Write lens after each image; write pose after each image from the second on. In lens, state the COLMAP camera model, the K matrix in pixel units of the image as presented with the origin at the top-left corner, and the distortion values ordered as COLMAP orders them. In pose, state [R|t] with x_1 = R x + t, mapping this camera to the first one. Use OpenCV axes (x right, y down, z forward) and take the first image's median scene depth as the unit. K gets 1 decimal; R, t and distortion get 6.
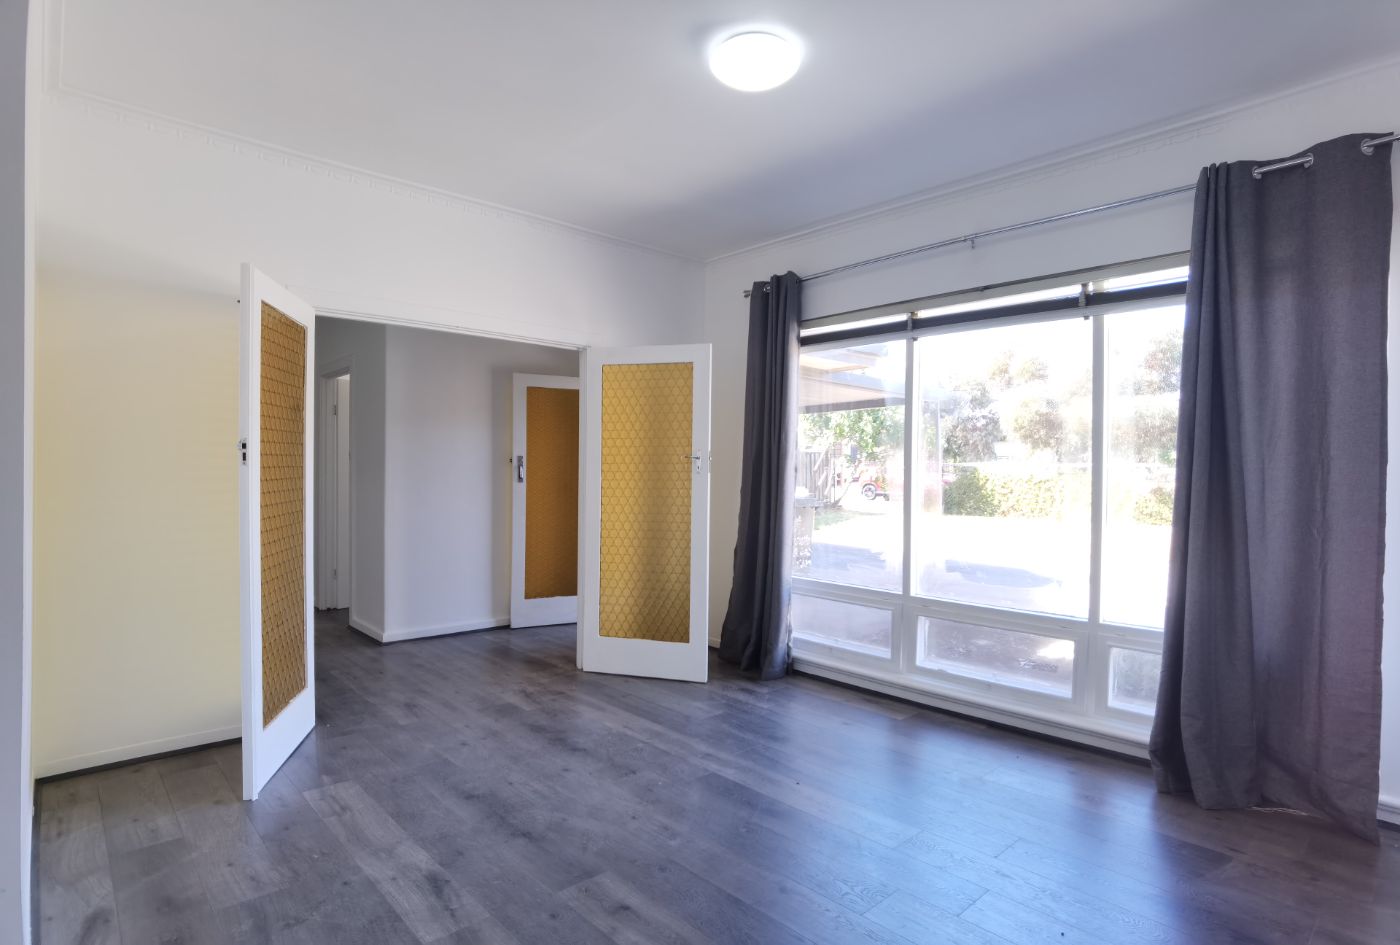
lens RADIAL K [[724.3, 0, 693.3], [0, 724.3, 470.3], [0, 0, 1]] dist [-0.066859, 0.037797]
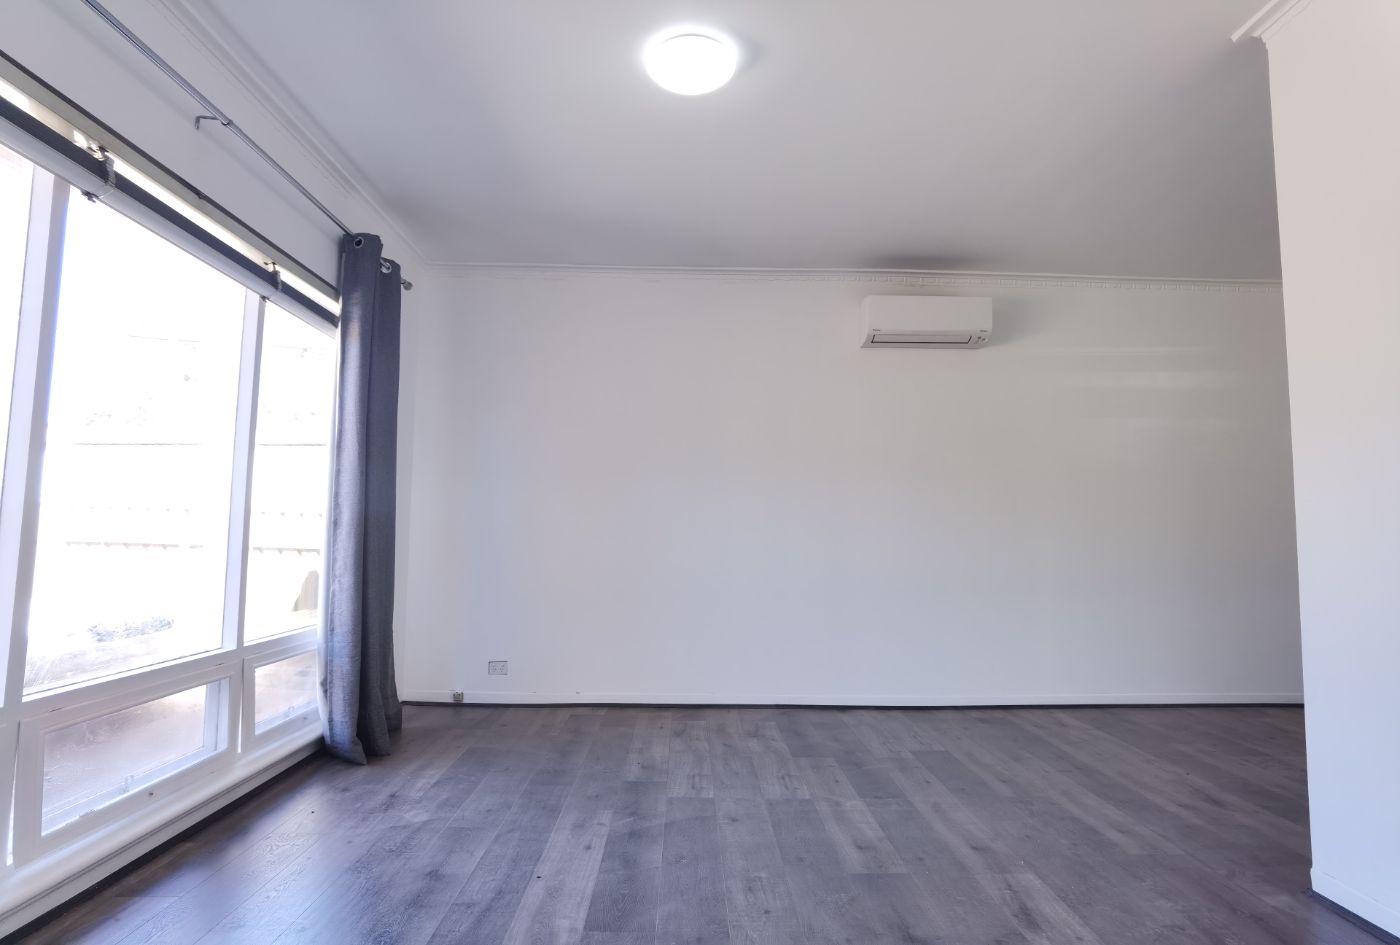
lens RADIAL K [[747.6, 0, 702.3], [0, 747.6, 478.0], [0, 0, 1]] dist [-0.099421, 0.060845]
pose [[-0.753261, 0.033691, 0.656858, -0.480764], [-0.018540, 0.997203, -0.072409, 0.067847], [-0.657461, -0.066721, -0.750529, 1.429184]]
